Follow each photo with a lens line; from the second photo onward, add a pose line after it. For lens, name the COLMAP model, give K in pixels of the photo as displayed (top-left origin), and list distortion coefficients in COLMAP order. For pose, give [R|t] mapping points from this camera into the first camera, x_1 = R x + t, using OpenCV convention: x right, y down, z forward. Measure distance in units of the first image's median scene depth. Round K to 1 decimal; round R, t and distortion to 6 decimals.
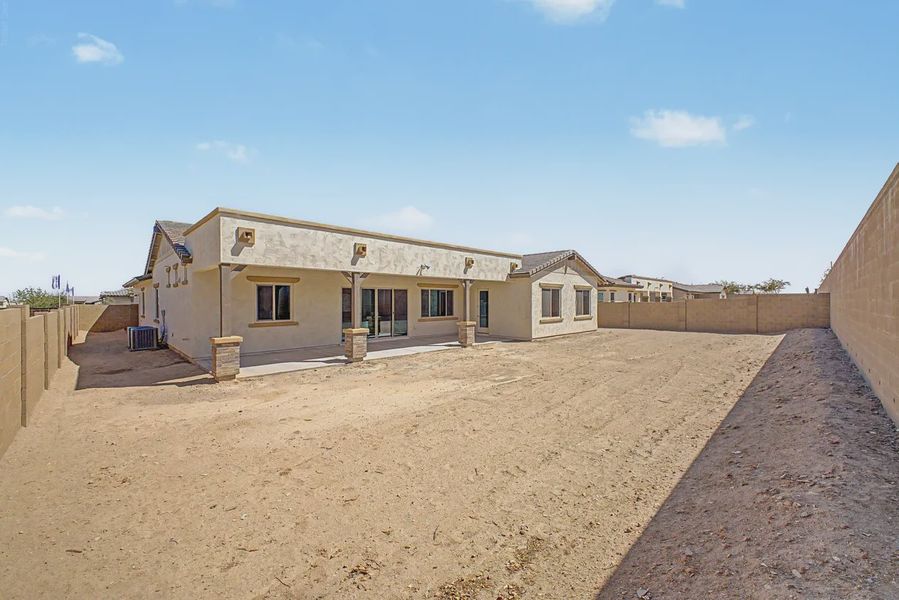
lens RADIAL K [[357.7, 0, 448.3], [0, 357.7, 301.4], [0, 0, 1]] dist [0.007919, -0.000419]
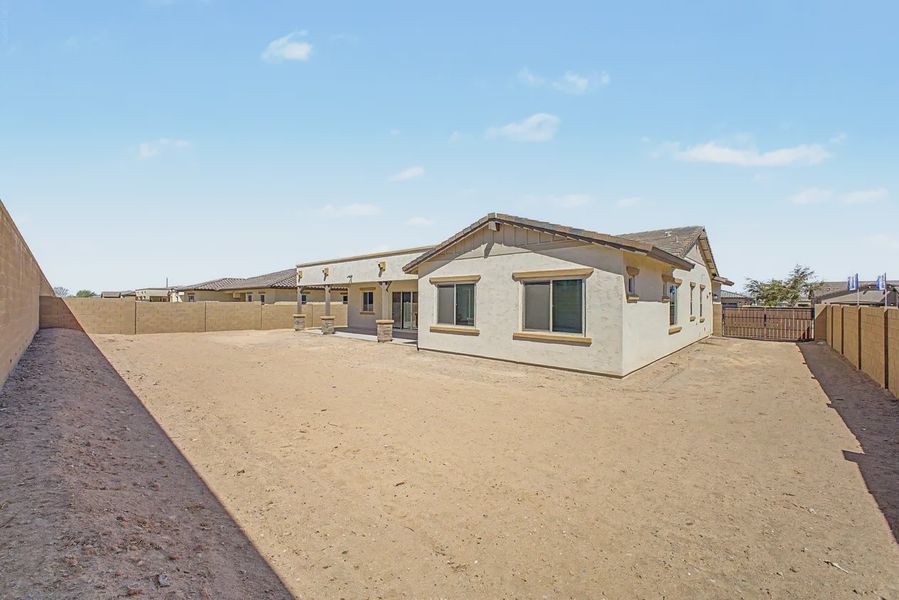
lens RADIAL K [[357.7, 0, 448.3], [0, 357.7, 301.4], [0, 0, 1]] dist [0.007919, -0.000419]
pose [[0.039701, 0.003365, -0.999206, 1.170815], [-0.006441, 0.999974, 0.003111, -0.004712], [0.999191, 0.006312, 0.039722, 1.155842]]
